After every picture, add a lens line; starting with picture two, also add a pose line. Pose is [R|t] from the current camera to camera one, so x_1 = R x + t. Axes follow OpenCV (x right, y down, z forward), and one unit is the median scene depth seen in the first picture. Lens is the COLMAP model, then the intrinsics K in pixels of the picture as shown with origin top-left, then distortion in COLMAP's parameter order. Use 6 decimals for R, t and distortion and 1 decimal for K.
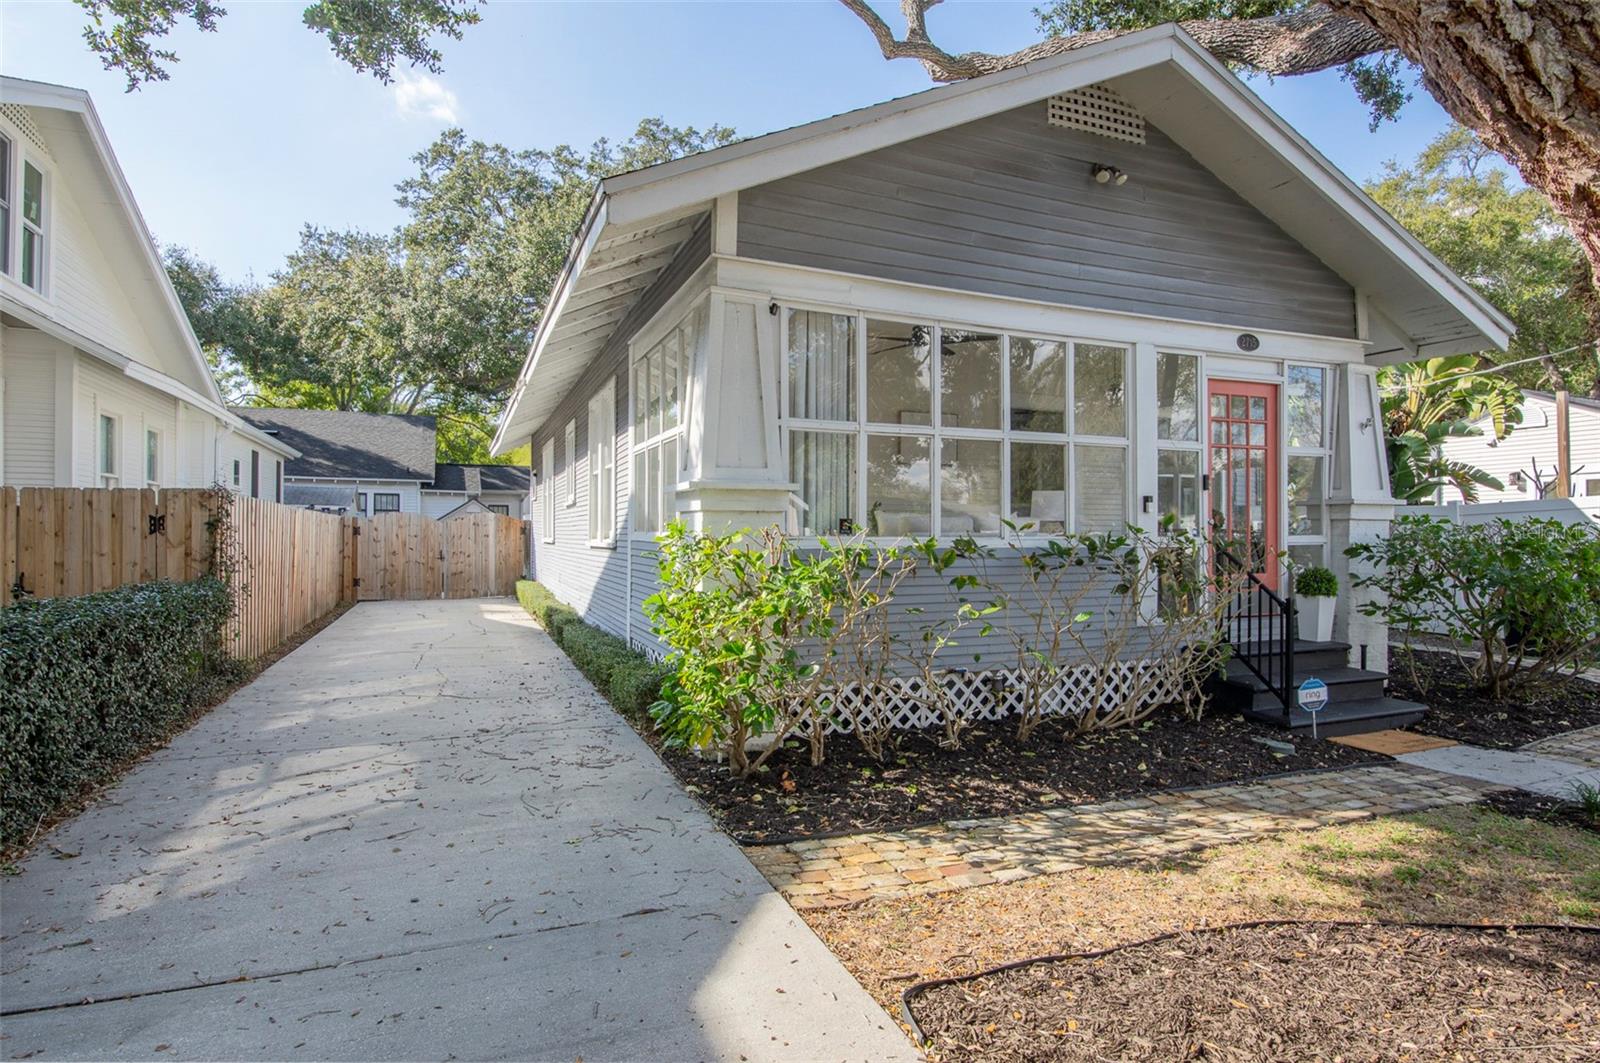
lens RADIAL K [[850.2, 0, 798.4], [0, 850.2, 528.5], [0, 0, 1]] dist [0.003532, -0.017377]
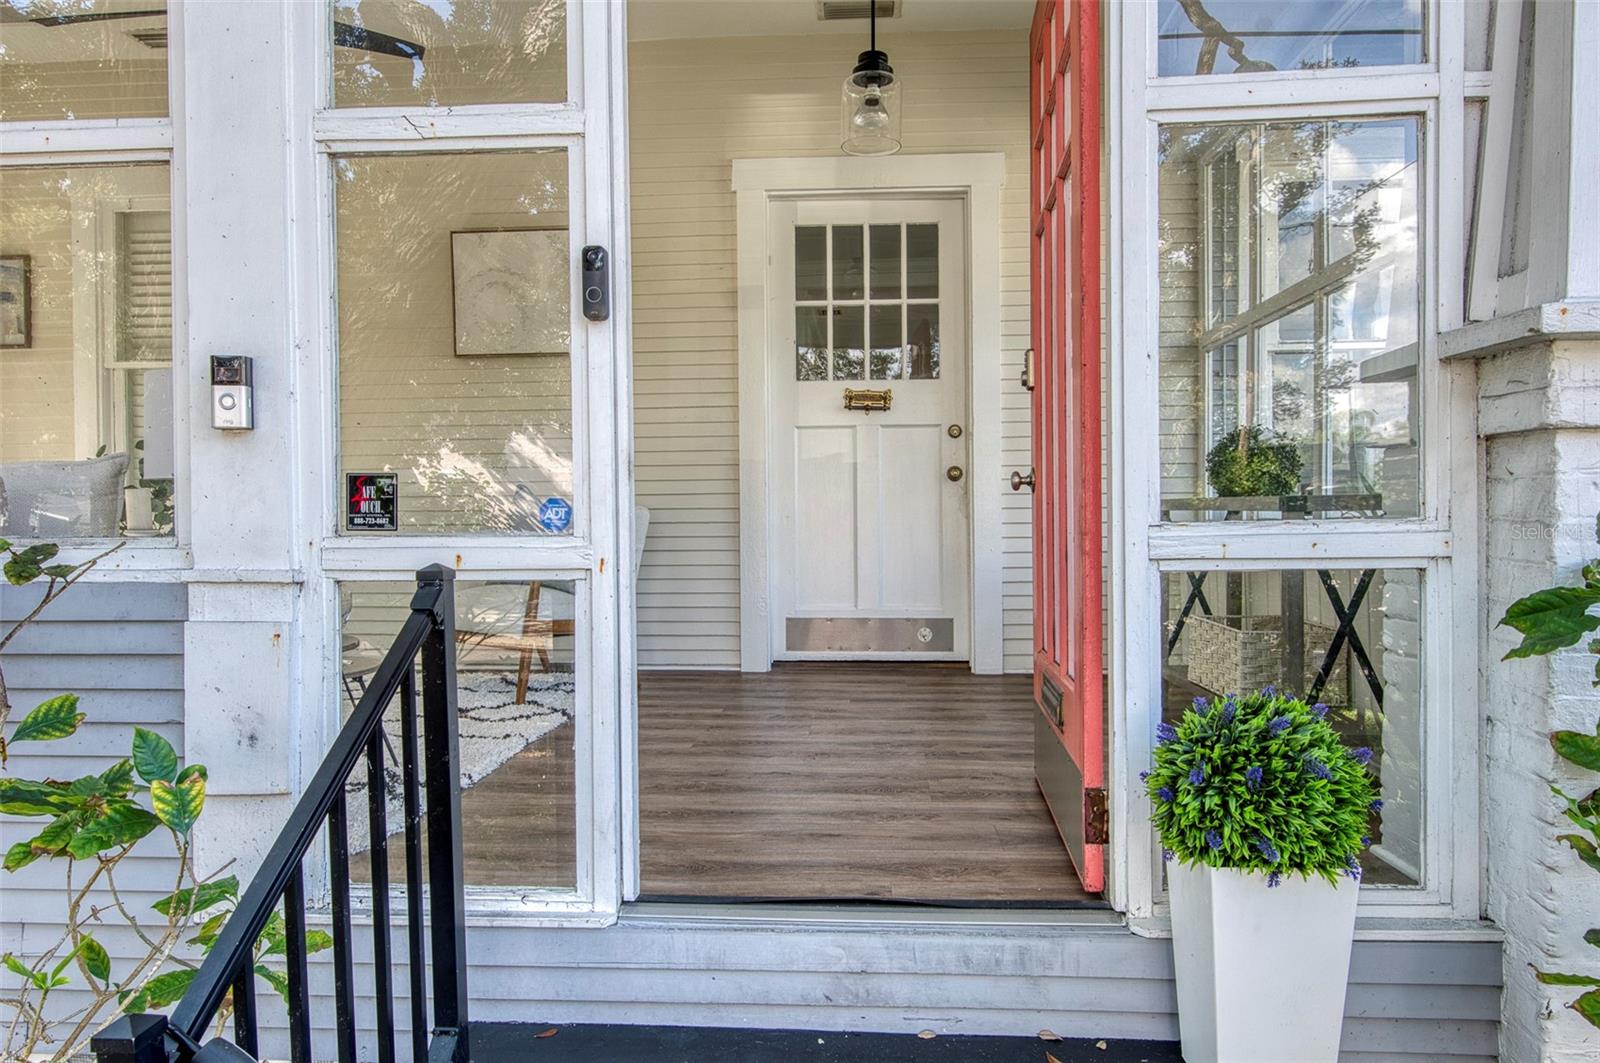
lens RADIAL K [[1048.5, 0, 800.0], [0, 1048.5, 531.5], [0, 0, 1]] dist [-0.001955, -0.000931]
pose [[0.896671, -0.000723, -0.442698, 0.638233], [0.012530, 0.999639, 0.023747, 0.002921], [0.442521, -0.026840, 0.896356, 0.774937]]
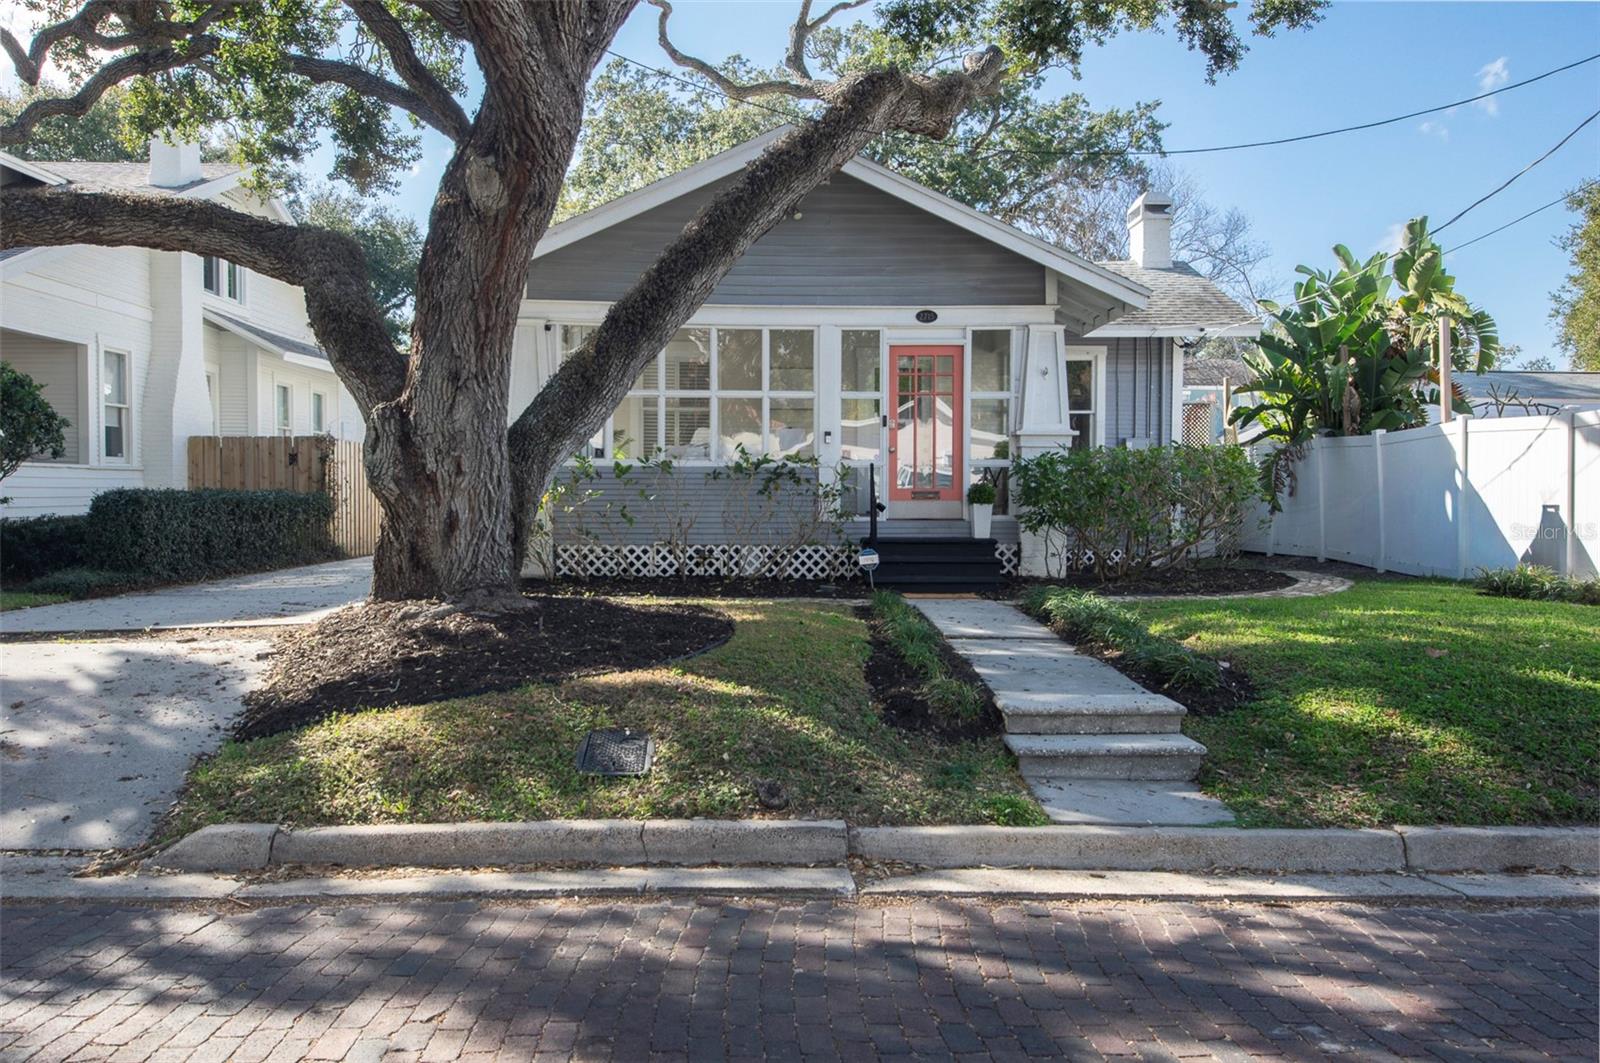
lens RADIAL K [[1216.5, 0, 800.0], [0, 1216.5, 531.5], [0, 0, 1]] dist [0.018156, -0.004915]
pose [[0.938071, 0.012703, -0.346210, 1.031142], [-0.000248, 0.999352, 0.035993, 0.053904], [0.346443, -0.033678, 0.937466, -0.912949]]
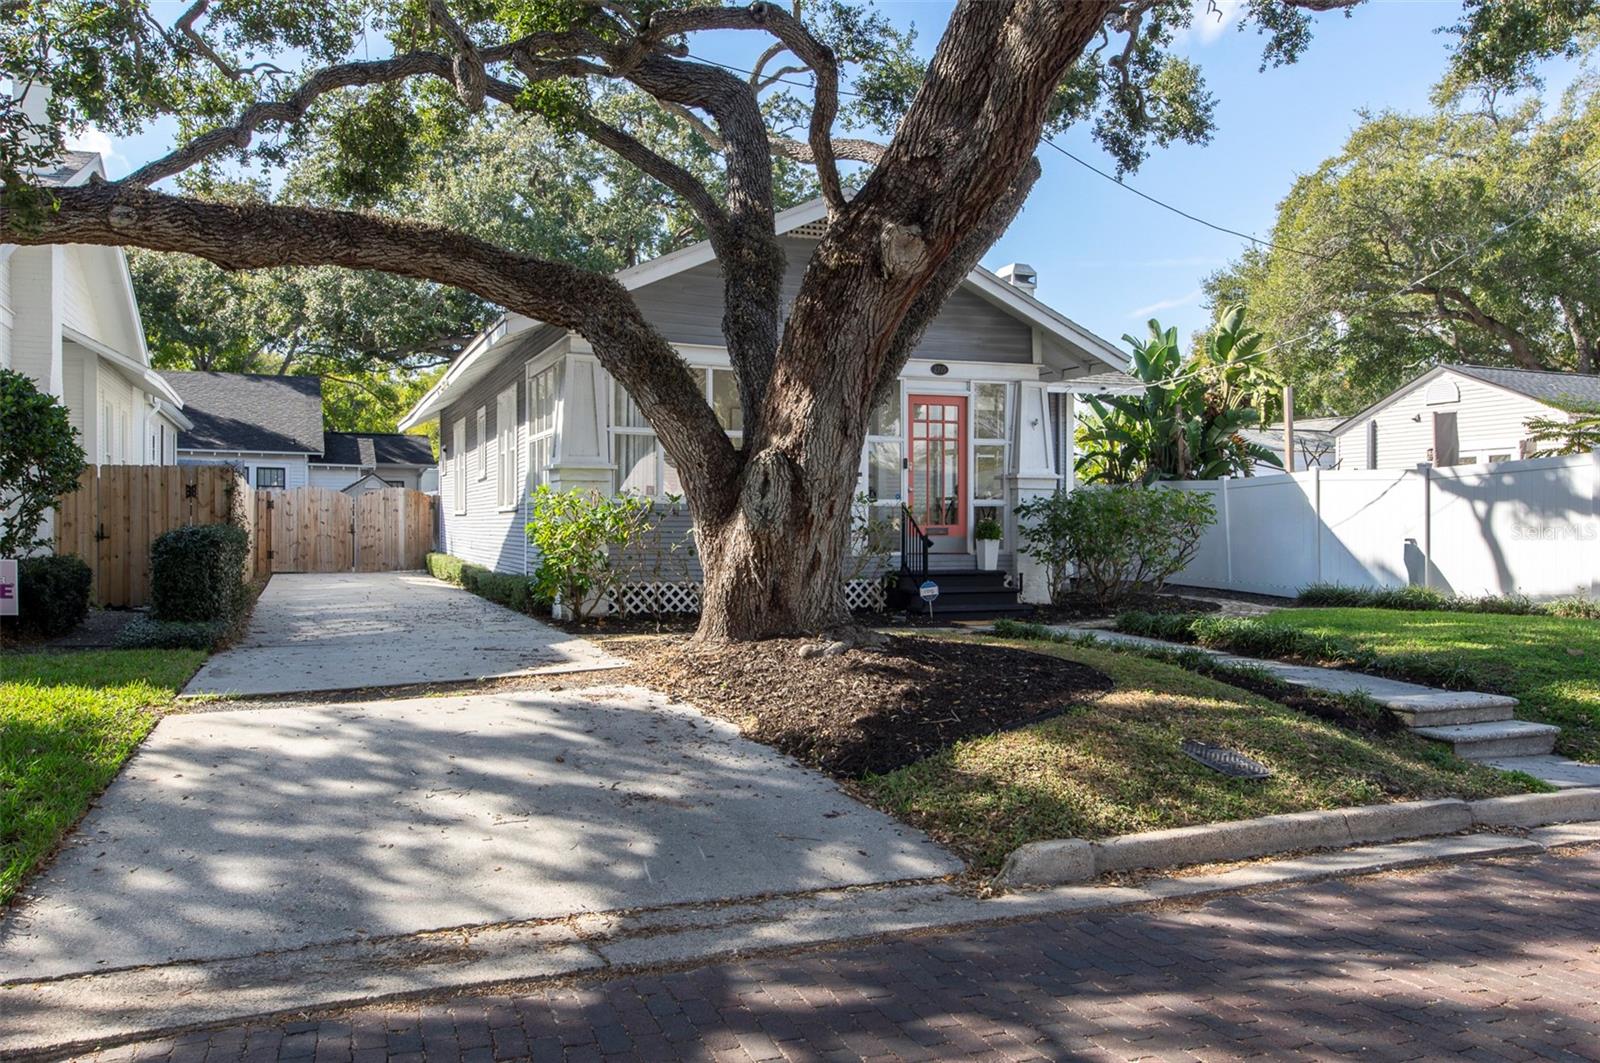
lens RADIAL K [[1216.5, 0, 800.0], [0, 1216.5, 531.5], [0, 0, 1]] dist [0.018156, -0.004915]
pose [[0.999997, 0.001621, 0.001547, 0.285941], [-0.001639, 0.999929, 0.011767, 0.040894], [-0.001528, -0.011769, 0.999930, -1.156514]]
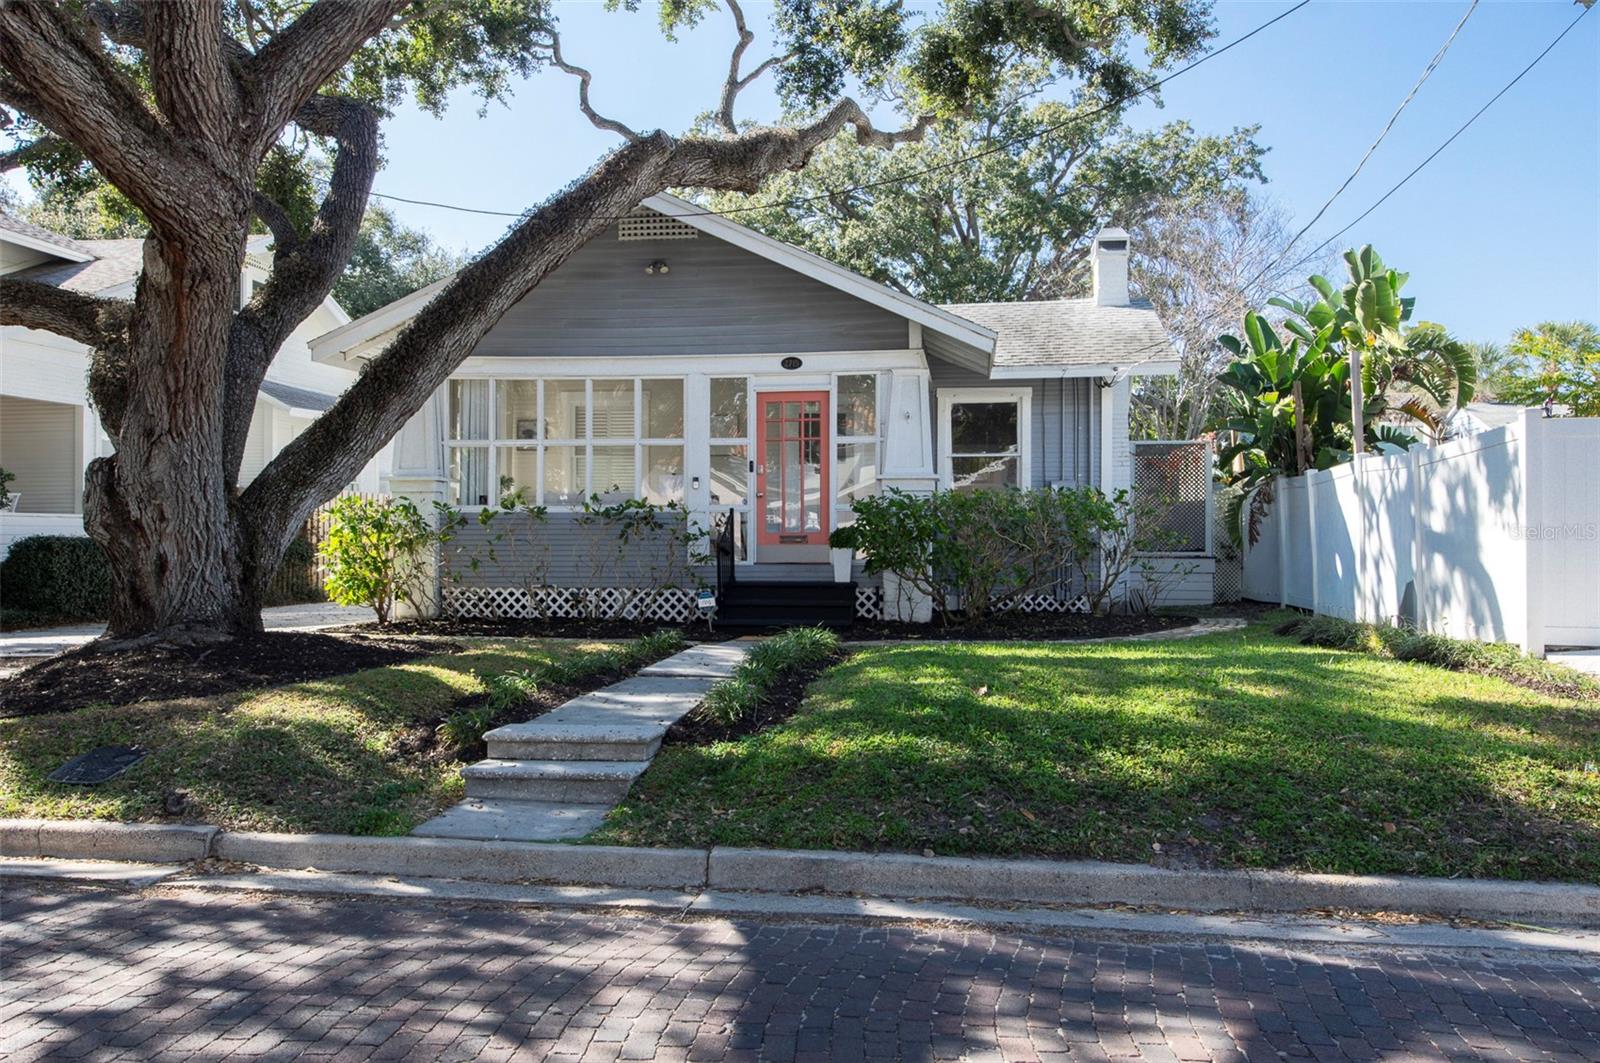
lens RADIAL K [[1265.3, 0, 831.9], [0, 1265.3, 530.1], [0, 0, 1]] dist [0.019912, -0.001942]
pose [[0.875071, -0.004445, -0.483975, 1.599511], [0.003076, 0.999989, -0.003621, 0.058699], [0.483986, 0.001680, 0.875074, -0.769861]]
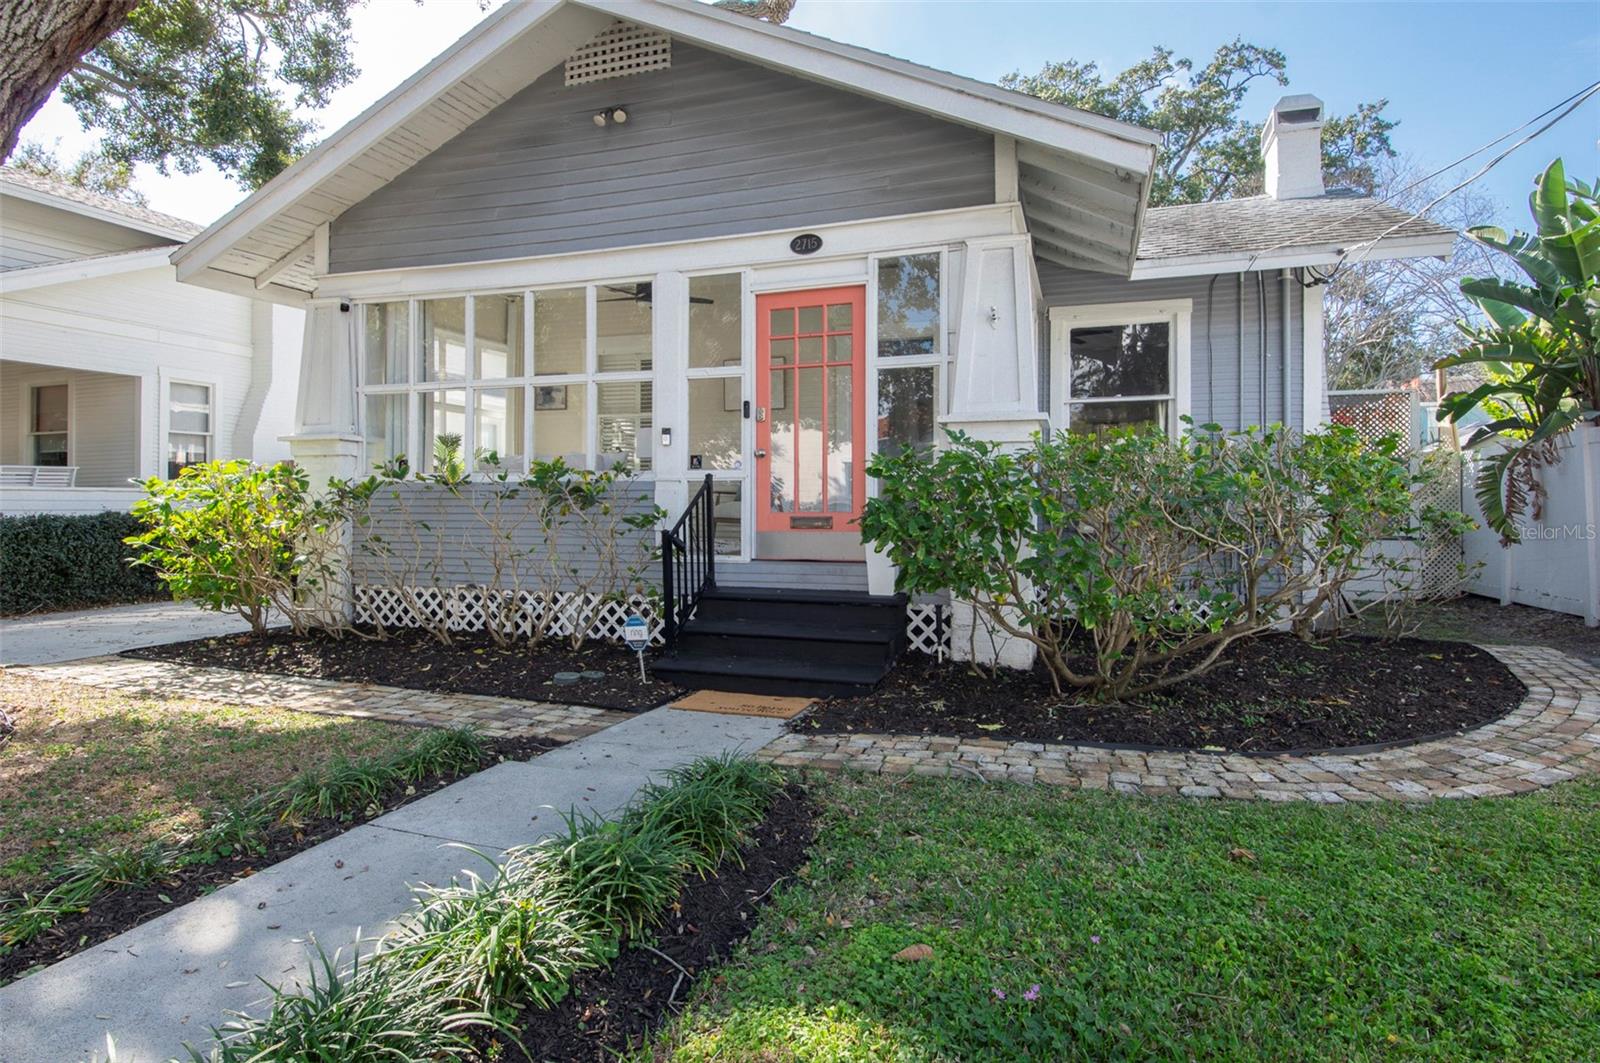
lens RADIAL K [[857.2, 0, 806.1], [0, 857.2, 503.9], [0, 0, 1]] dist [0.003211, -0.017664]
pose [[0.757839, -0.001025, -0.652441, 1.116348], [0.003033, 0.999993, 0.001952, 0.044536], [0.652434, -0.003459, 0.757837, 0.341818]]
